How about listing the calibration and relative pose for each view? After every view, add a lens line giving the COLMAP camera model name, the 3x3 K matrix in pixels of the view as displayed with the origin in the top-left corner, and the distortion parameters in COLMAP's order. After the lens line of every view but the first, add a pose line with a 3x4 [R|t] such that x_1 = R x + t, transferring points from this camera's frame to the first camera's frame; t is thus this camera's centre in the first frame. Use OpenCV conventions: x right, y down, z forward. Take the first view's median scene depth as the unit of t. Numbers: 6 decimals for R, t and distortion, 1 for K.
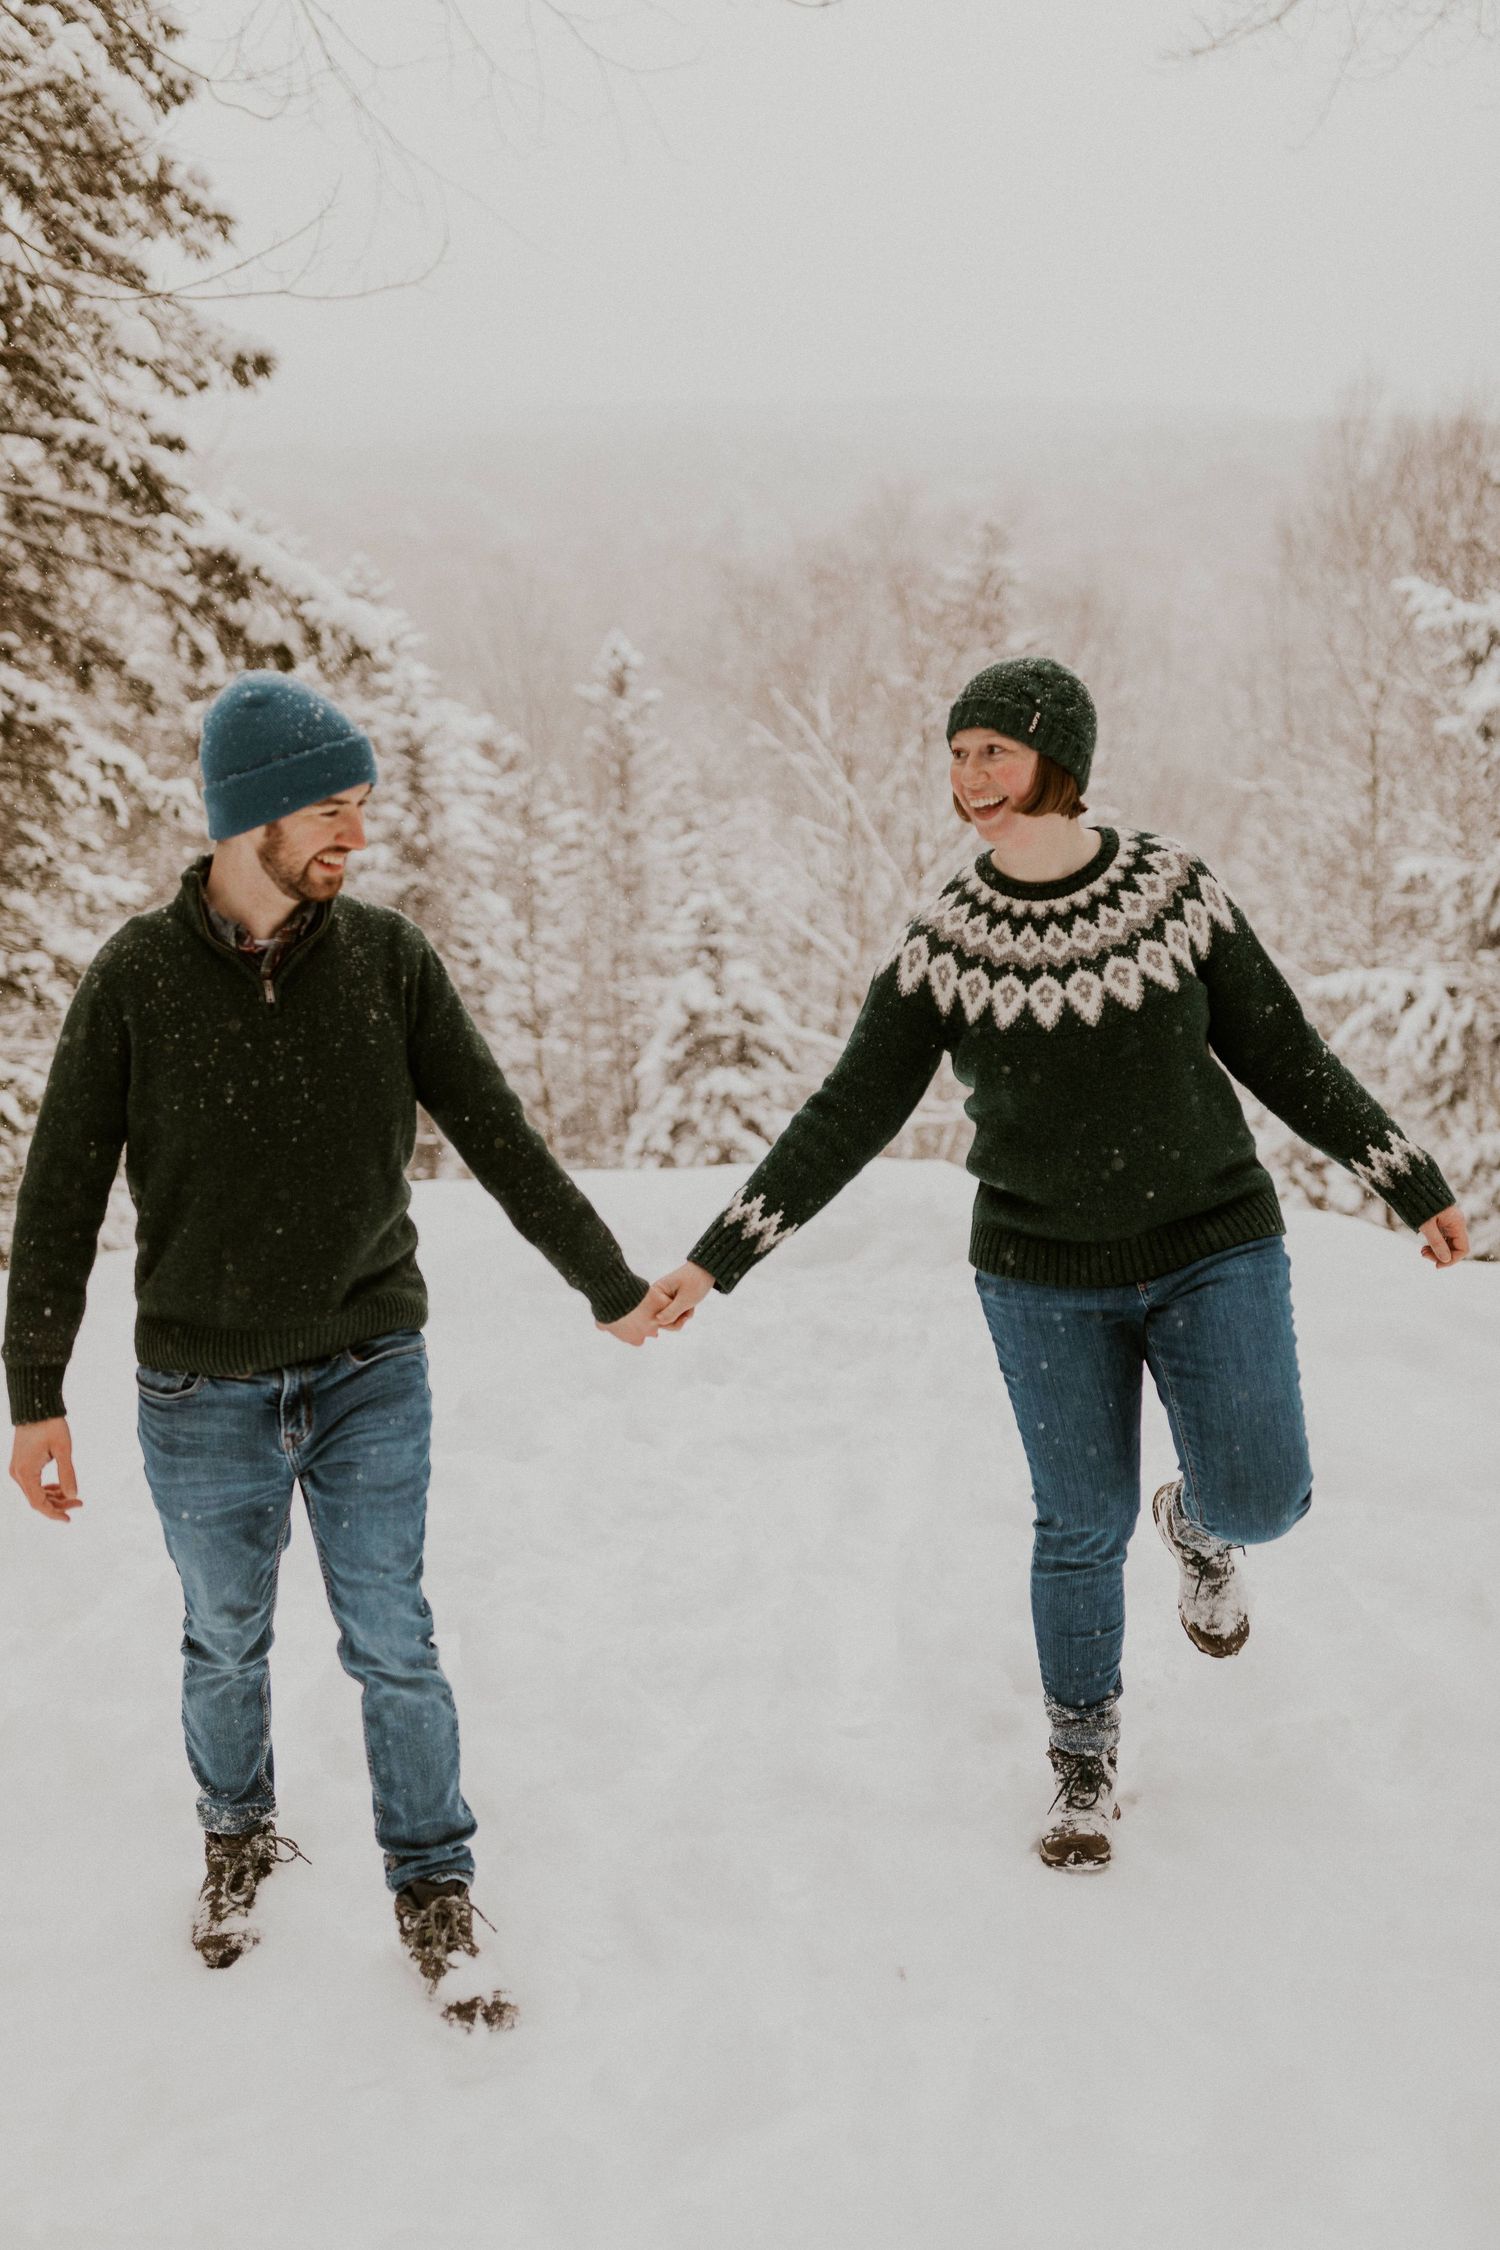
lens RADIAL K [[2399.0, 0, 720.2], [0, 2399.0, 1164.8], [0, 0, 1]] dist [0.005381, 0.000000]
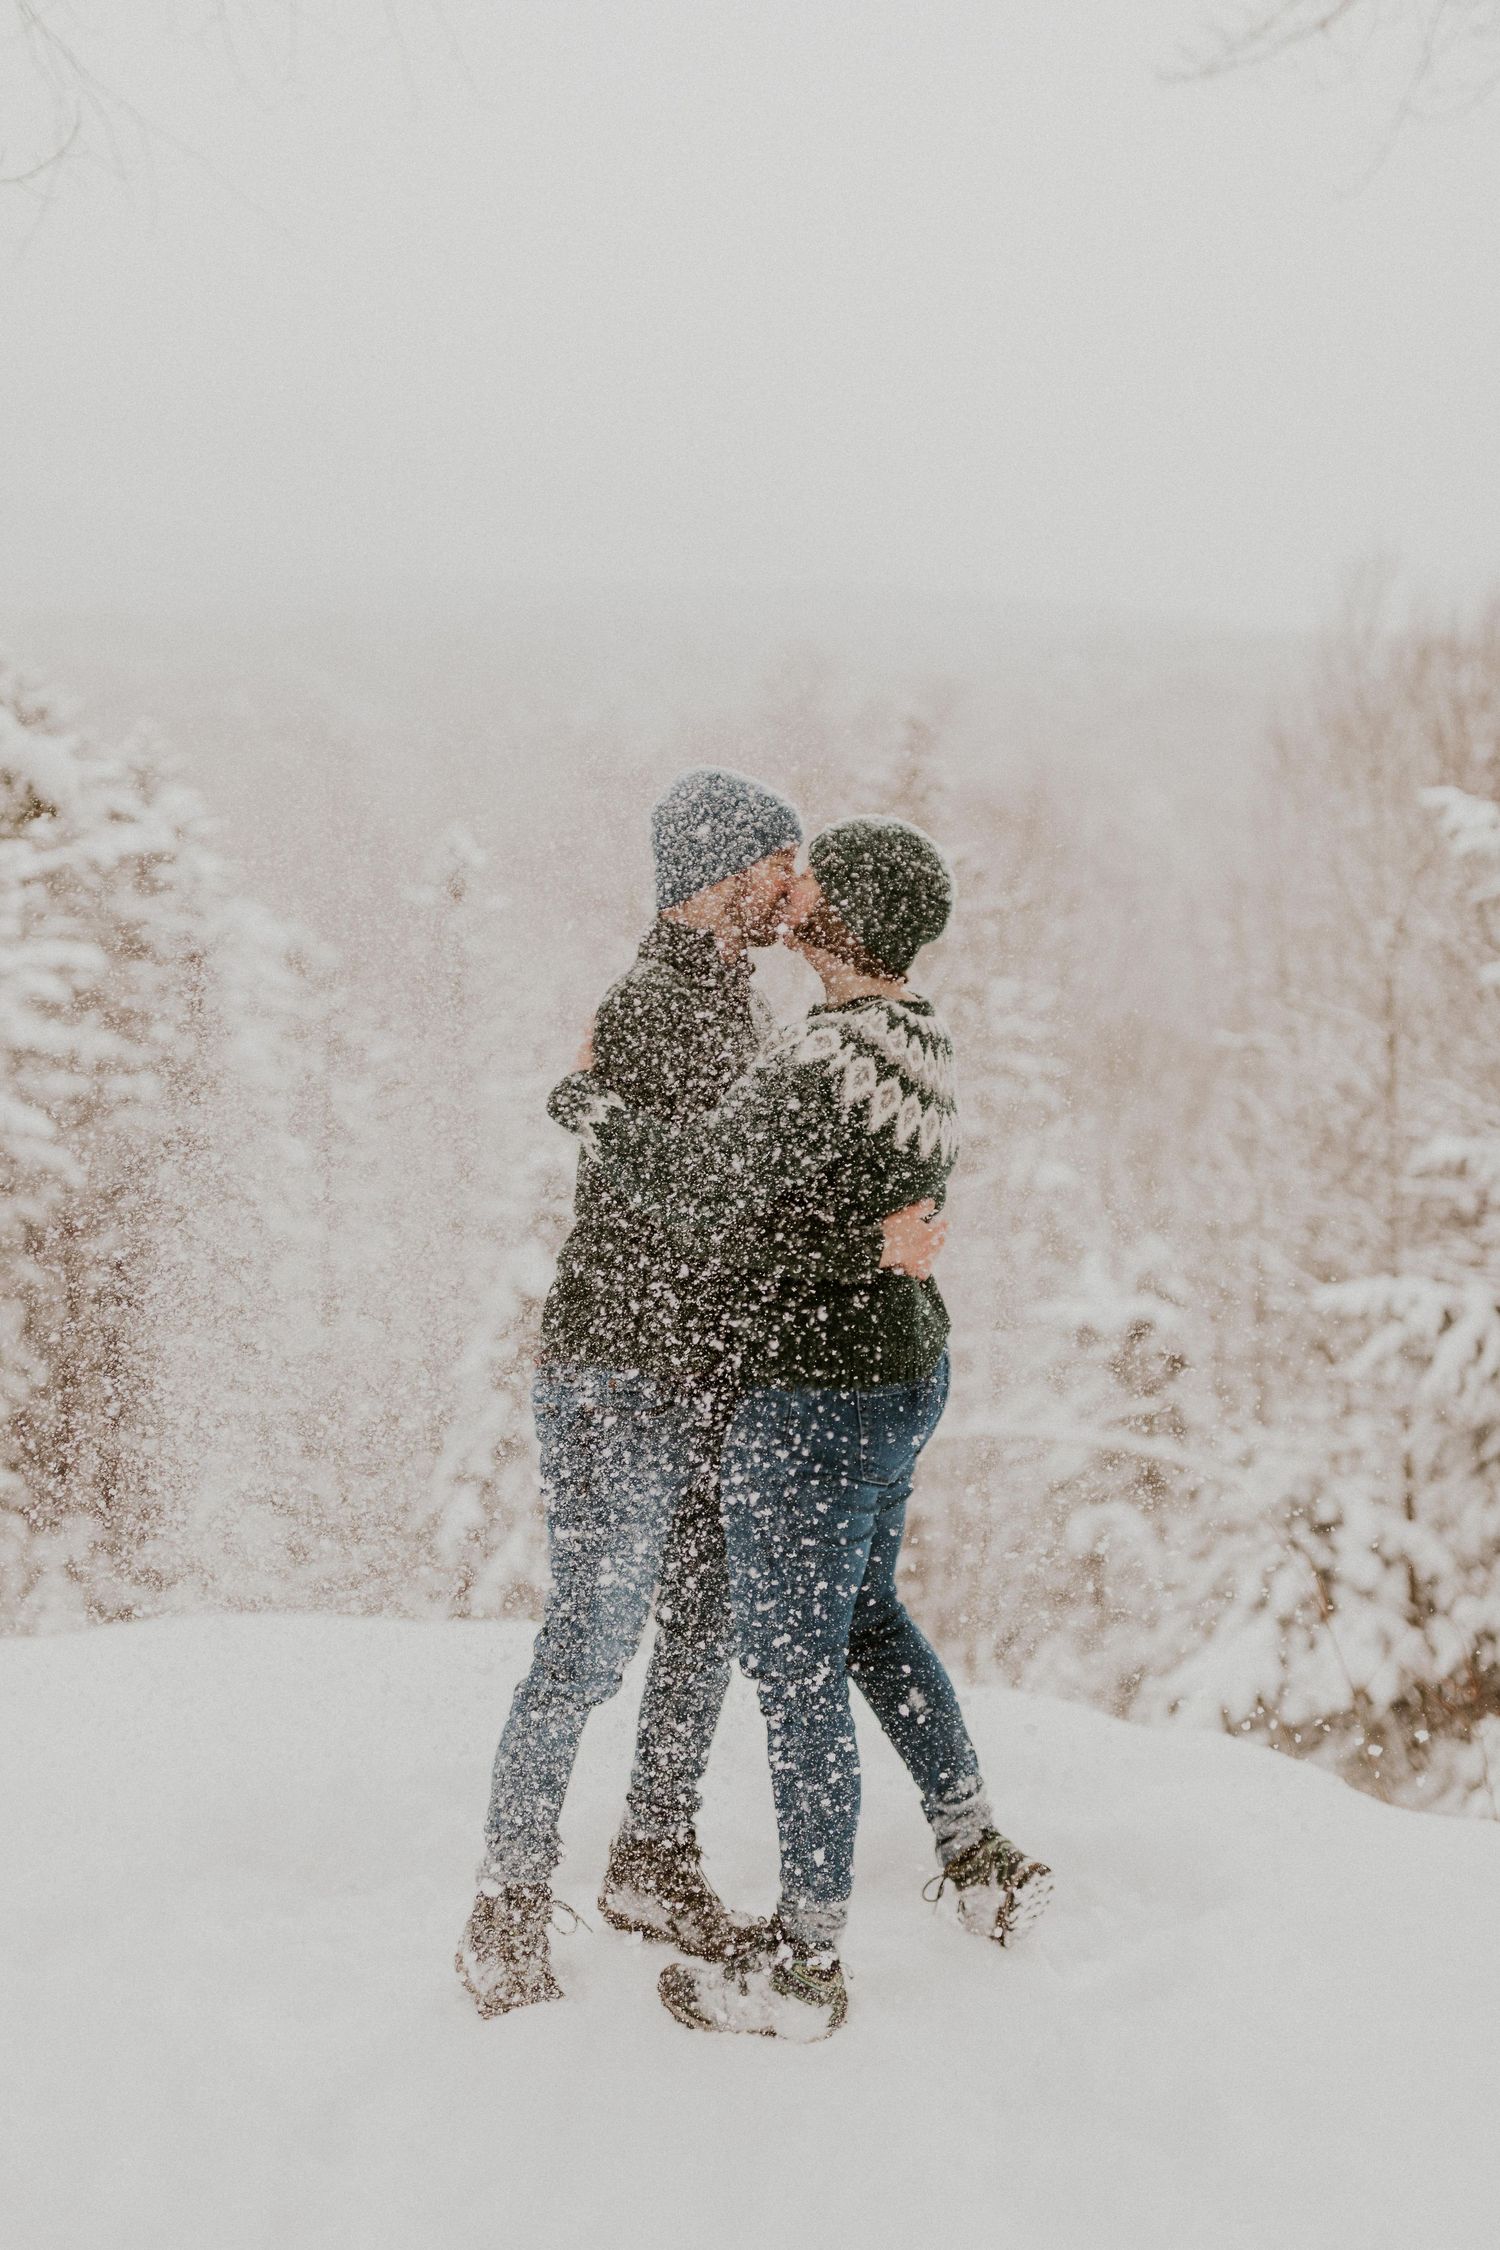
lens RADIAL K [[2707.6, 0, 690.8], [0, 2707.6, 1011.4], [0, 0, 1]] dist [-0.000439, 0.000000]
pose [[0.998793, 0.036470, 0.032915, 0.008675], [-0.030744, 0.986598, -0.160250, -0.016096], [-0.038319, 0.159045, 0.986527, 0.108133]]
